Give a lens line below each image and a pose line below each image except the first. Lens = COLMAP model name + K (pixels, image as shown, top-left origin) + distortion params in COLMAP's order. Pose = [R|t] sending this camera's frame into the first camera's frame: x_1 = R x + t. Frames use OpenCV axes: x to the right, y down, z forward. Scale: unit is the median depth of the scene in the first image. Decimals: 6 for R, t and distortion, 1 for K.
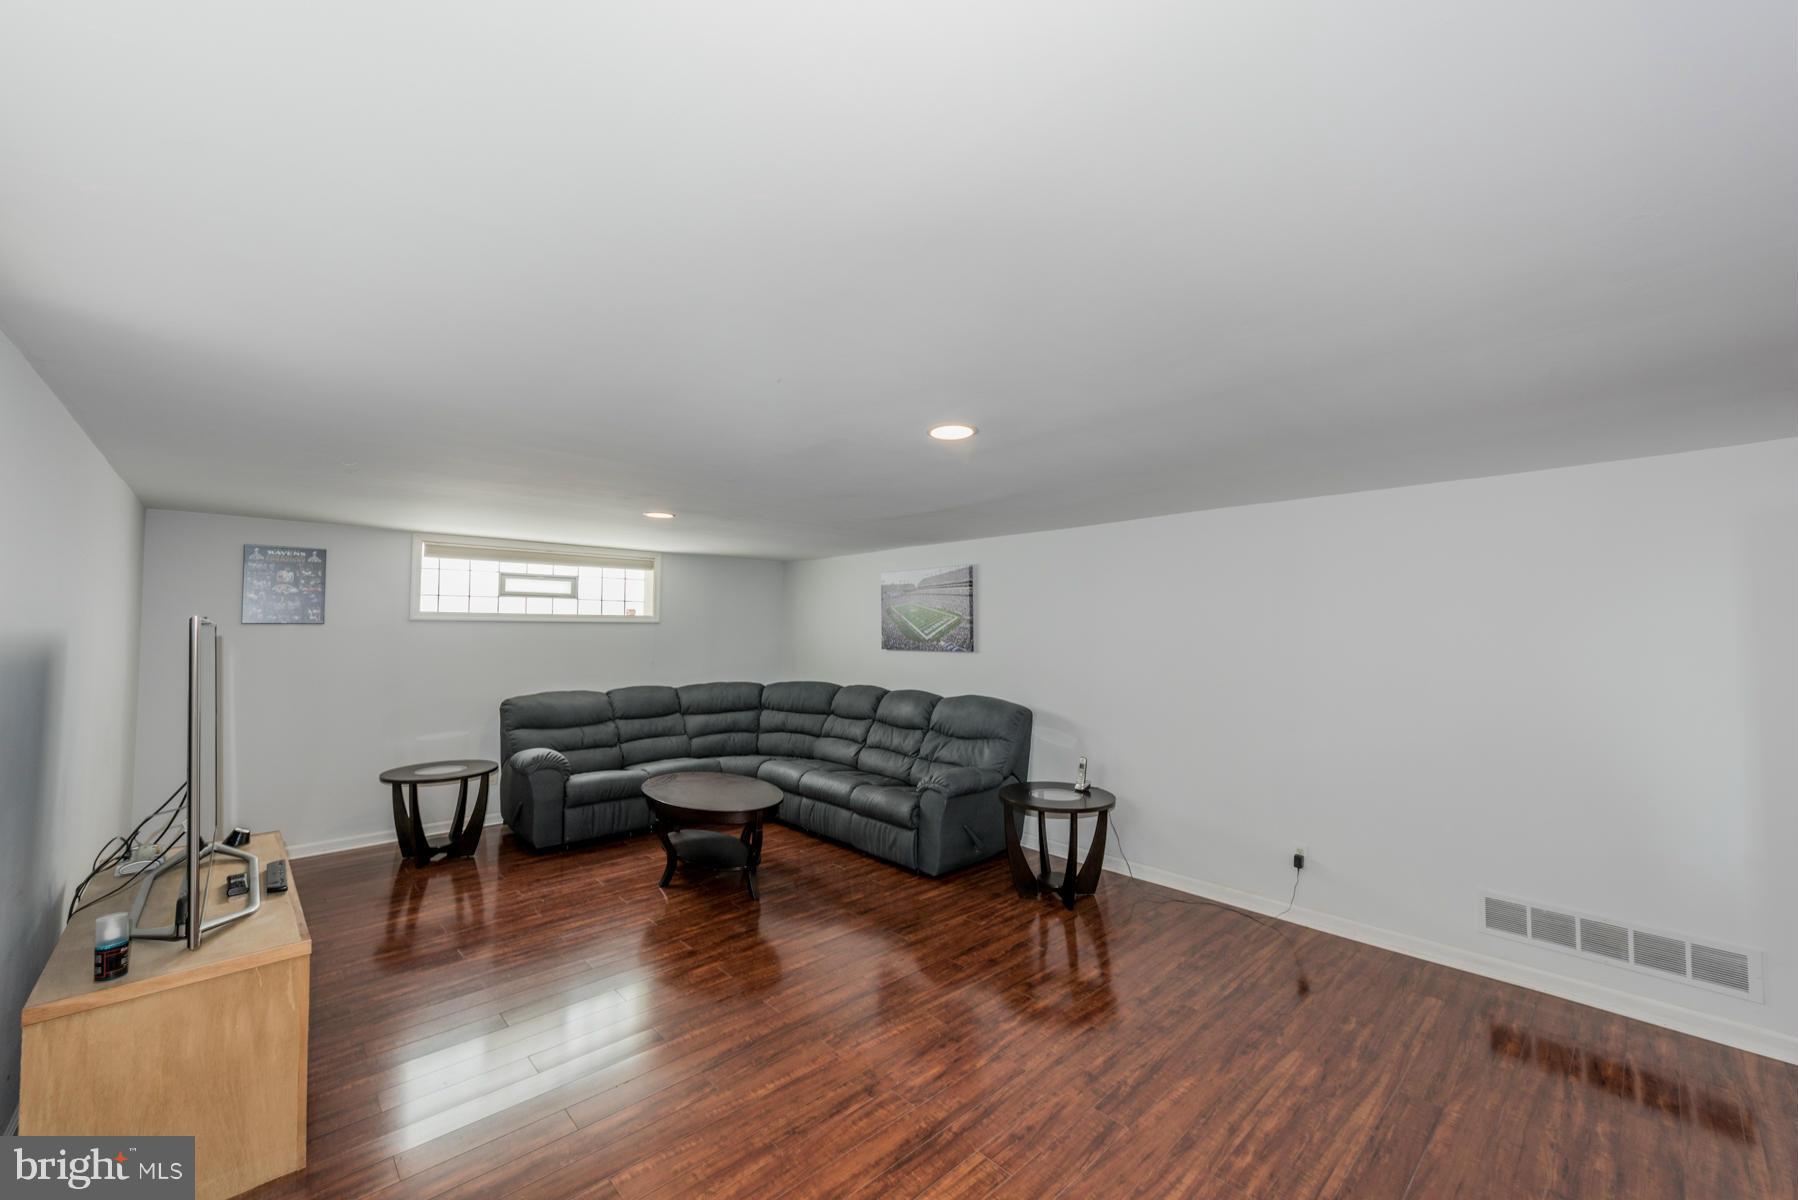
lens RADIAL K [[739.4, 0, 894.0], [0, 739.4, 602.6], [0, 0, 1]] dist [0.017017, -0.007561]
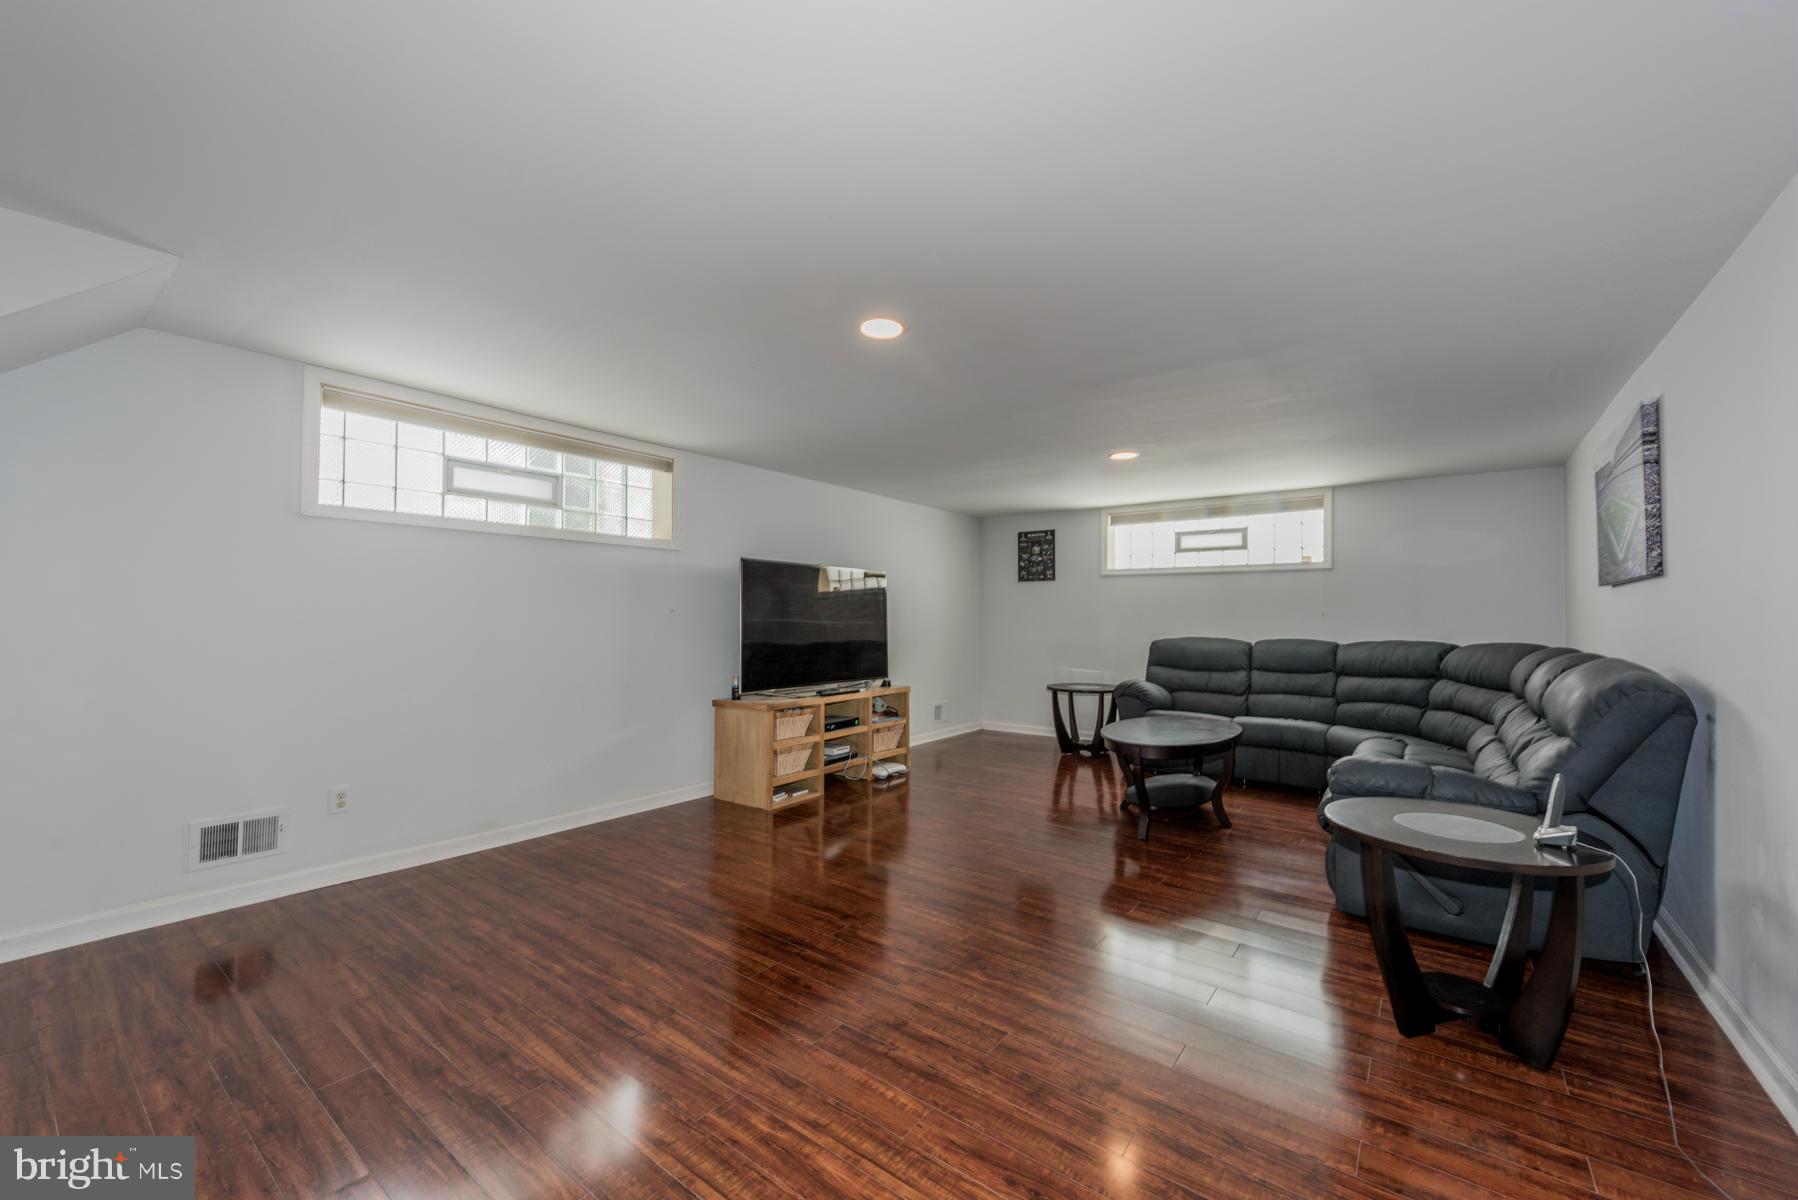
lens RADIAL K [[739.4, 0, 894.0], [0, 739.4, 602.6], [0, 0, 1]] dist [0.017017, -0.007561]
pose [[0.113400, -0.031194, -0.993060, 0.572941], [0.022298, 0.999335, -0.028845, 0.095725], [0.993299, -0.018872, 0.114020, 0.469433]]
